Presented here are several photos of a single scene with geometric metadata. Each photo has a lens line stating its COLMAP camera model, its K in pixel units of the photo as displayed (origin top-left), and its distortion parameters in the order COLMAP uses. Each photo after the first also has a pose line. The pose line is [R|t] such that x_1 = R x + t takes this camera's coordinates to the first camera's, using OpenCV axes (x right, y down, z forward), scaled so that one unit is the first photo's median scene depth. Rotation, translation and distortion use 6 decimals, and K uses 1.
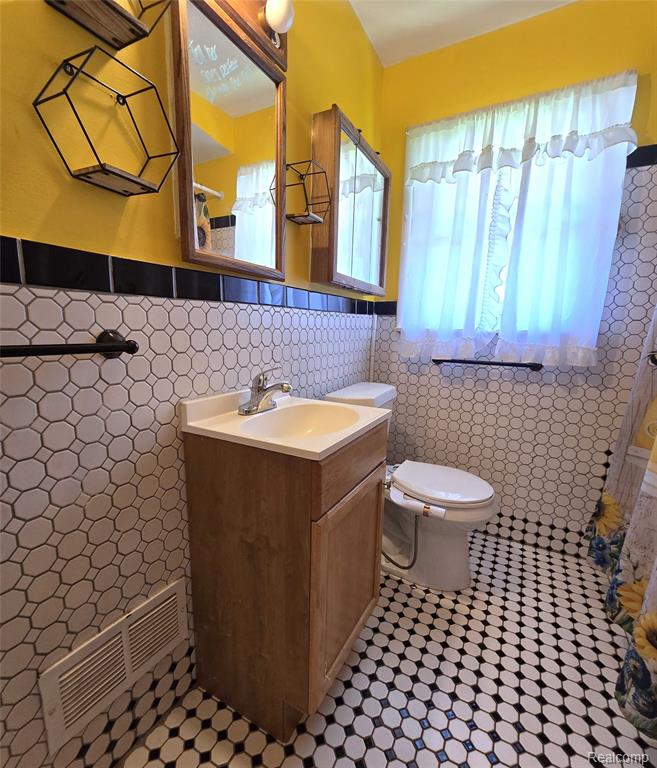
lens RADIAL K [[360.0, 0, 332.4], [0, 360.0, 394.6], [0, 0, 1]] dist [-0.006274, 0.001661]
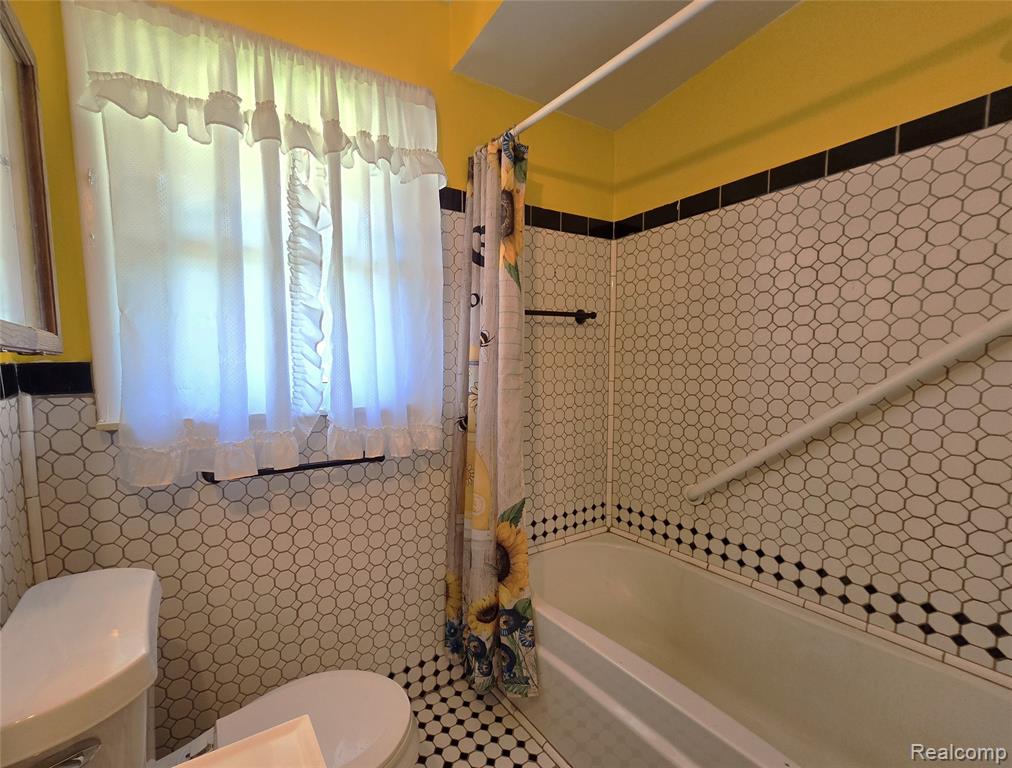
lens RADIAL K [[436.9, 0, 445.1], [0, 436.9, 406.7], [0, 0, 1]] dist [-0.007486, 0.000660]
pose [[0.516455, -0.113140, 0.848807, -0.071030], [0.178818, 0.983629, 0.022309, -0.193096], [-0.837435, 0.140261, 0.528232, 0.503897]]
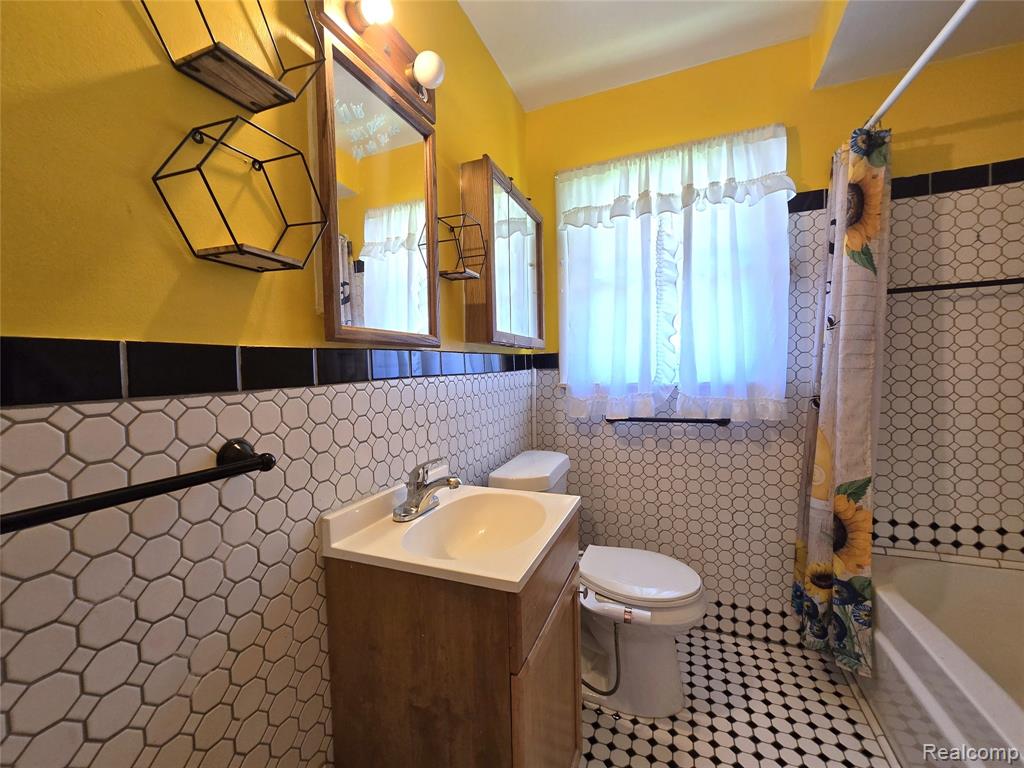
lens RADIAL K [[420.3, 0, 508.6], [0, 420.3, 384.2], [0, 0, 1]] dist [-0.006061, 0.001245]
pose [[0.993533, -0.052071, 0.100897, -0.063803], [0.066015, 0.987920, -0.140198, -0.068117], [-0.092378, 0.145952, 0.984969, 0.024902]]
